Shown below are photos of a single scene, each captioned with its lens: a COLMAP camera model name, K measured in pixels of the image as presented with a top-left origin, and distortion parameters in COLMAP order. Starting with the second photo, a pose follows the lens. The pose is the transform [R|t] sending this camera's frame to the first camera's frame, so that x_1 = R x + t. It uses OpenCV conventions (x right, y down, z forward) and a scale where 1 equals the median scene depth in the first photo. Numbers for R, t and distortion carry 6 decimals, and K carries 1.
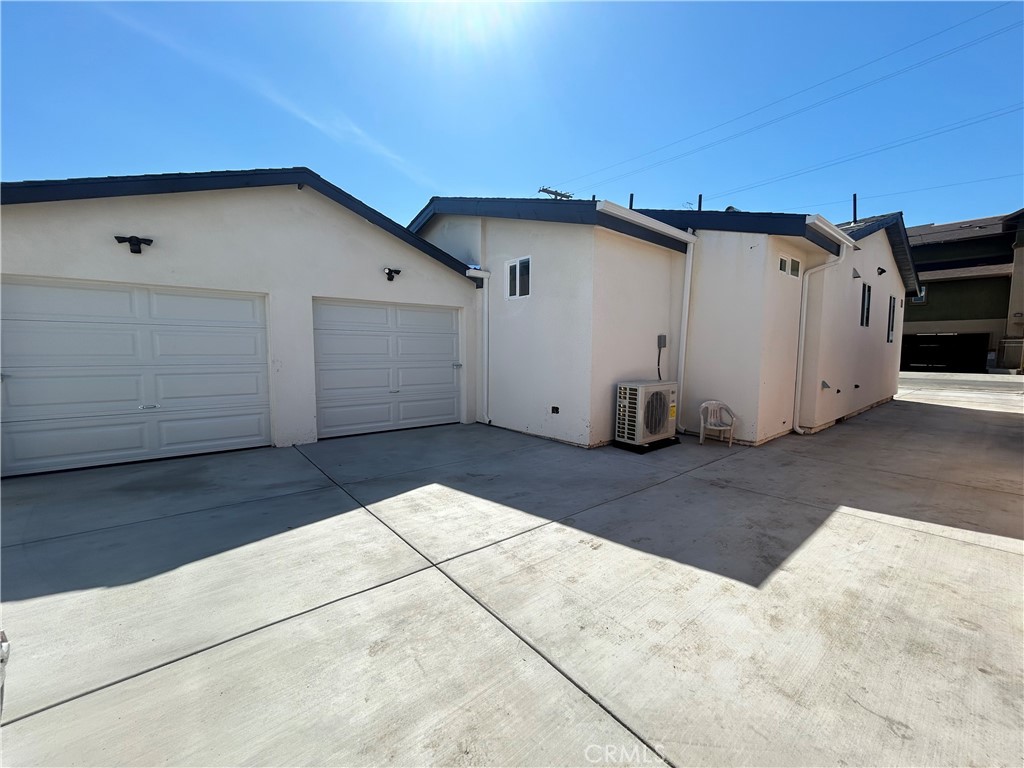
lens RADIAL K [[413.6, 0, 514.6], [0, 413.6, 383.3], [0, 0, 1]] dist [-0.002940, 0.000022]
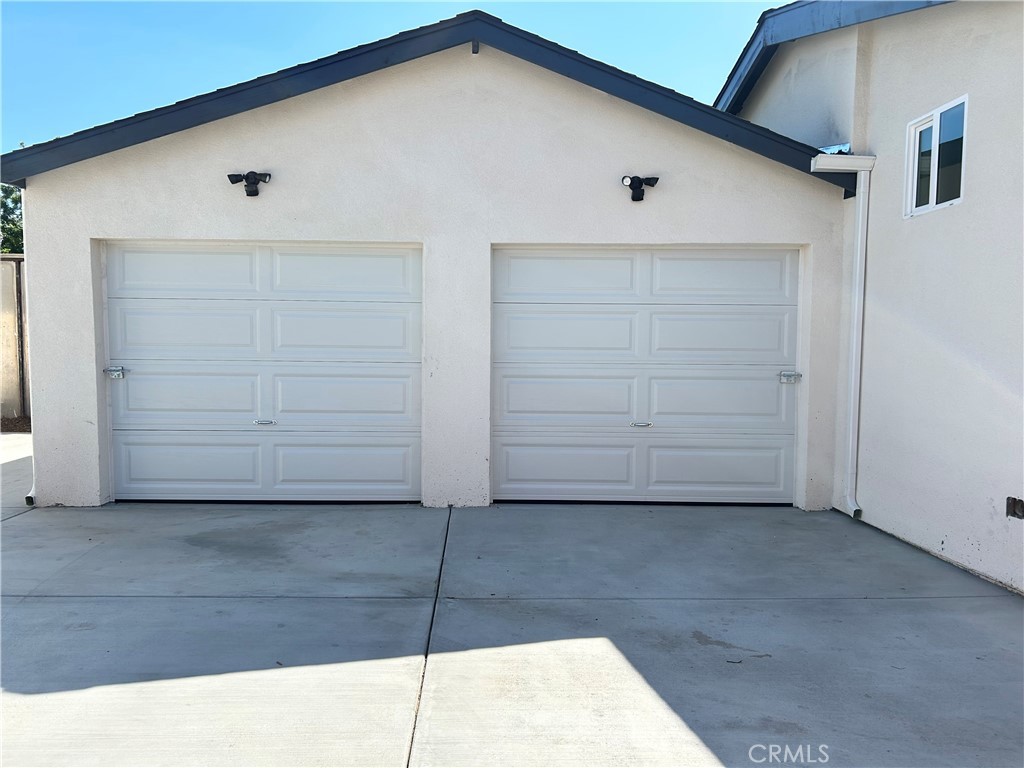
lens RADIAL K [[771.6, 0, 511.3], [0, 771.6, 383.7], [0, 0, 1]] dist [0.043154, -0.030172]
pose [[0.792038, 0.038465, -0.609259, 0.177425], [-0.054998, 0.998451, -0.008461, -0.014918], [0.607990, 0.040210, 0.792926, 0.208294]]
